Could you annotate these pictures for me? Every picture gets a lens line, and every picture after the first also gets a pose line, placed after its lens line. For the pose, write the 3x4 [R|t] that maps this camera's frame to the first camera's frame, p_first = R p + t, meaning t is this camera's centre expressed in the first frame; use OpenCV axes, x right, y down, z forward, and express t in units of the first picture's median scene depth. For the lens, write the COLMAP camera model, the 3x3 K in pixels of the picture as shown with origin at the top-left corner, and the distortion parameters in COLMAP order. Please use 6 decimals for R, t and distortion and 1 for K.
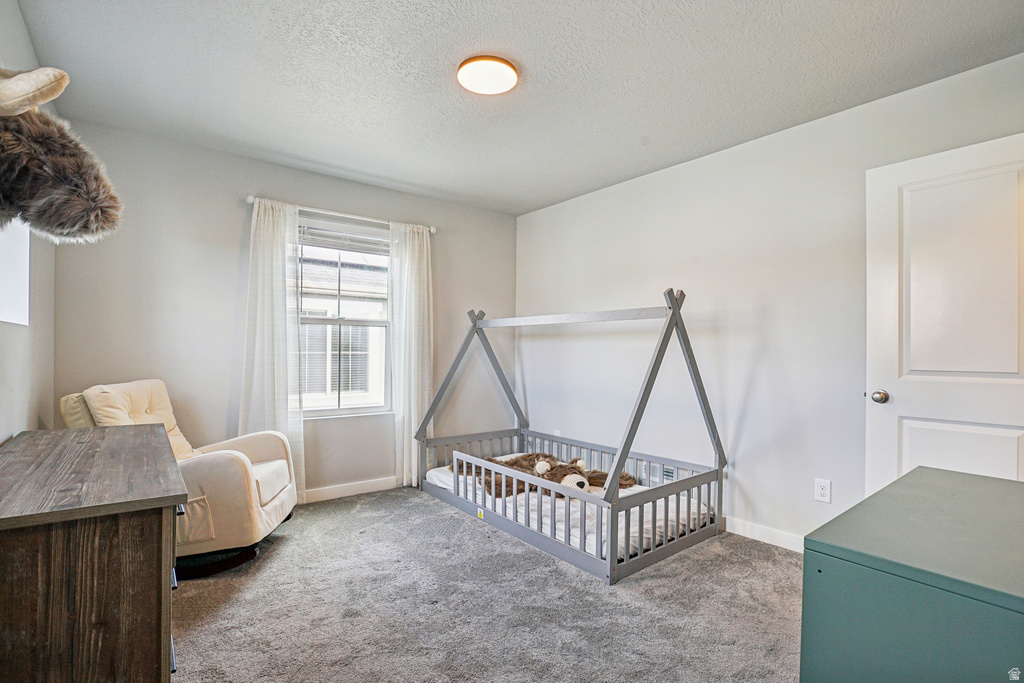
lens RADIAL K [[471.3, 0, 513.4], [0, 471.3, 346.6], [0, 0, 1]] dist [-0.033981, 0.004585]
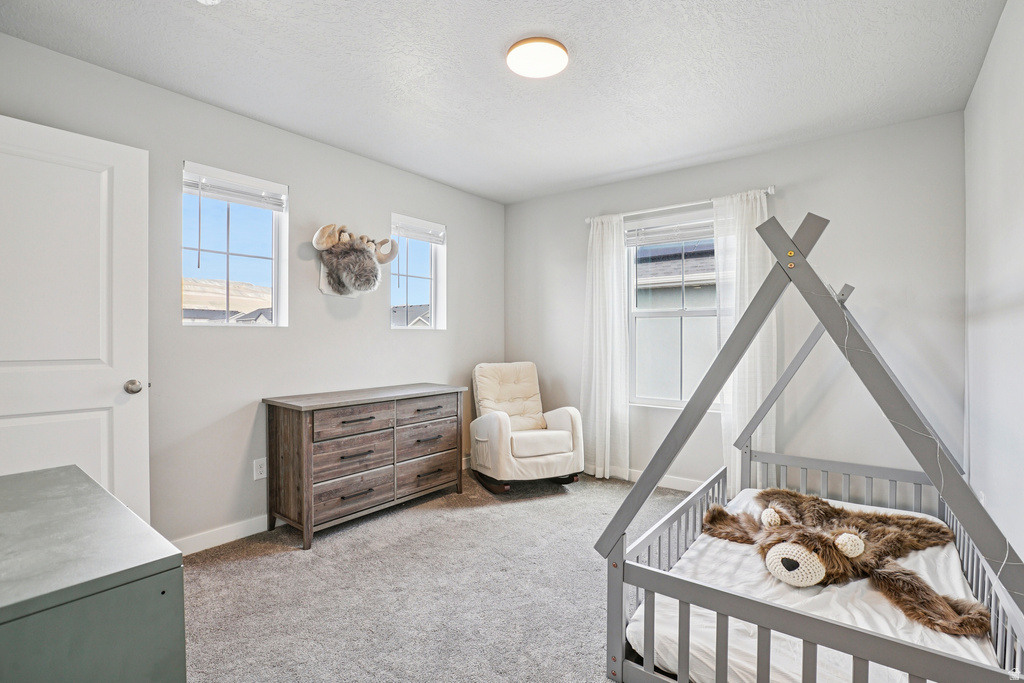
lens RADIAL K [[471.3, 0, 515.2], [0, 471.3, 339.0], [0, 0, 1]] dist [-0.033981, 0.004585]
pose [[0.262218, -0.006041, -0.964990, 0.595295], [0.003711, 0.999979, -0.005252, 0.005153], [0.965002, -0.002204, 0.262235, 0.483729]]
